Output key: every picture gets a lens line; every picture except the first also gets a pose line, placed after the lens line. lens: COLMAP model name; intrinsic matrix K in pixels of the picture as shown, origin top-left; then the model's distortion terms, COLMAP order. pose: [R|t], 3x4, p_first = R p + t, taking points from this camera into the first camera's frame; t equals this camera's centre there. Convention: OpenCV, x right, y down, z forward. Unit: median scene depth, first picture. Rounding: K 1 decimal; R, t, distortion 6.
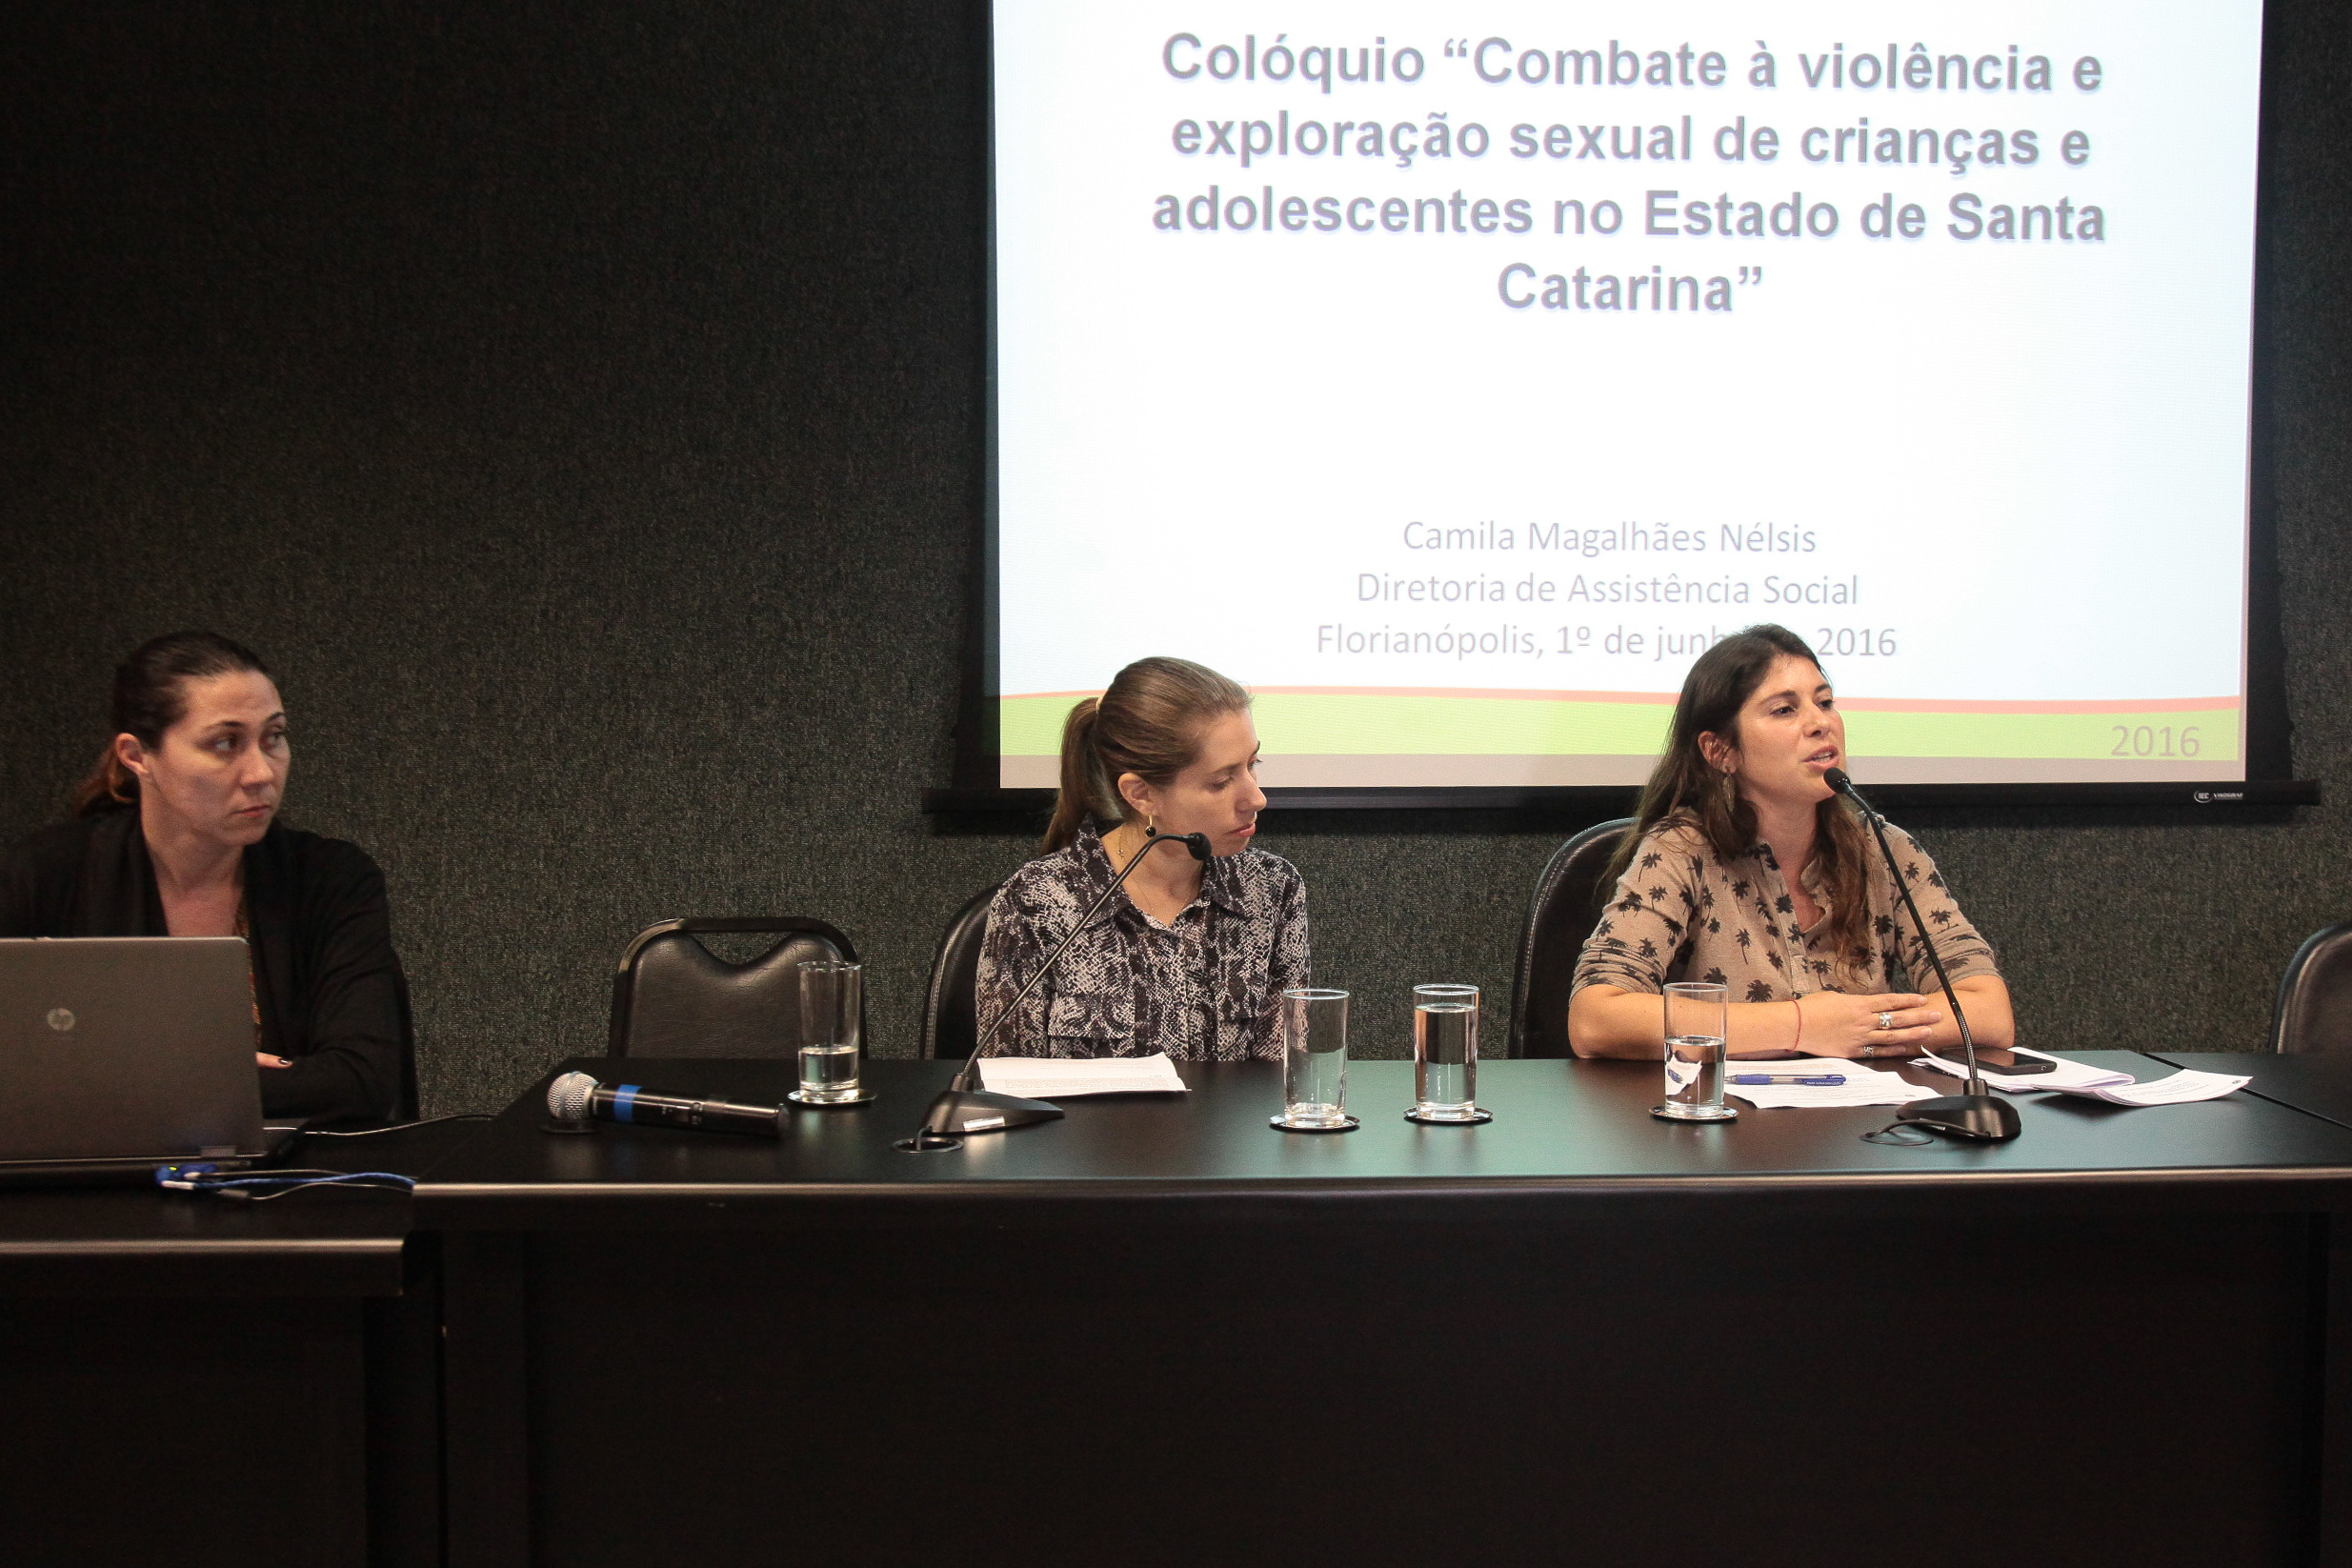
lens RADIAL K [[1608.0, 0, 1158.3], [0, 1608.0, 793.8], [0, 0, 1]] dist [-0.002732, 0.009212]
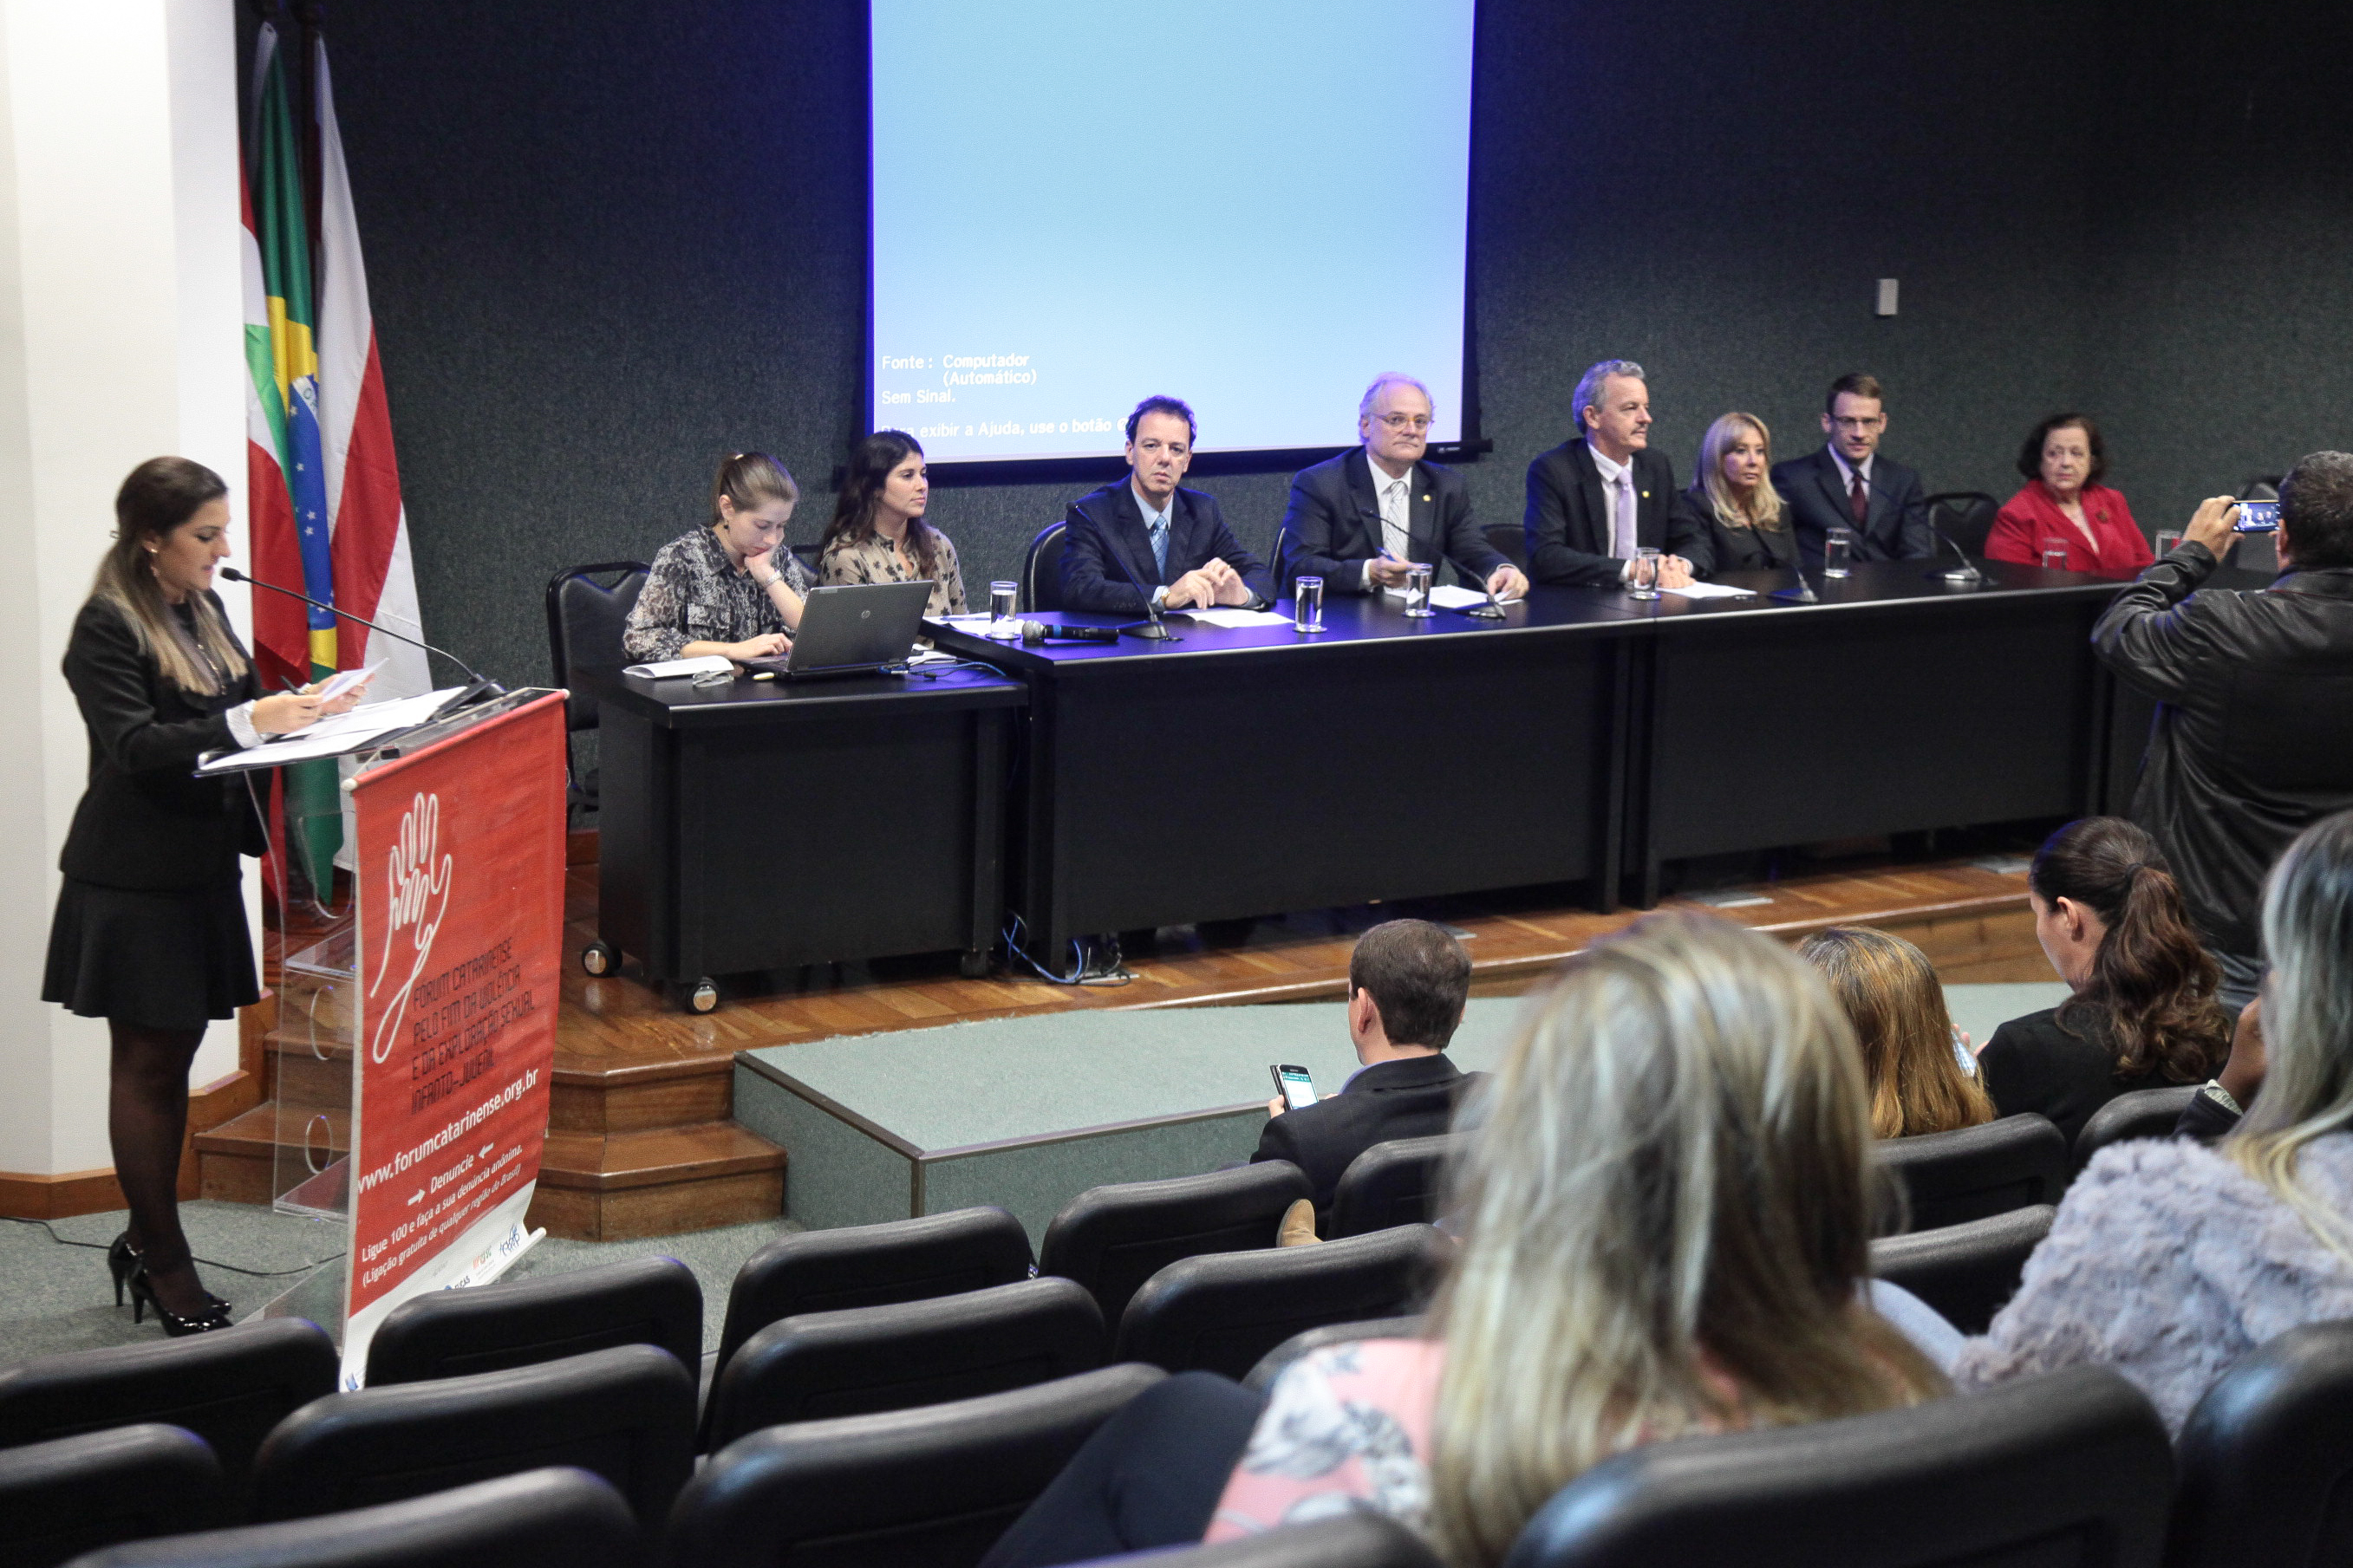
lens RADIAL K [[3700.4, 0, 1256.9], [0, 3700.4, 759.6], [0, 0, 1]] dist [0.221034, 0.000000]
pose [[0.863136, -0.070002, 0.500096, -1.797902], [-0.003475, 0.989498, 0.144506, -0.274239], [-0.504960, -0.126466, 0.853828, -2.746812]]
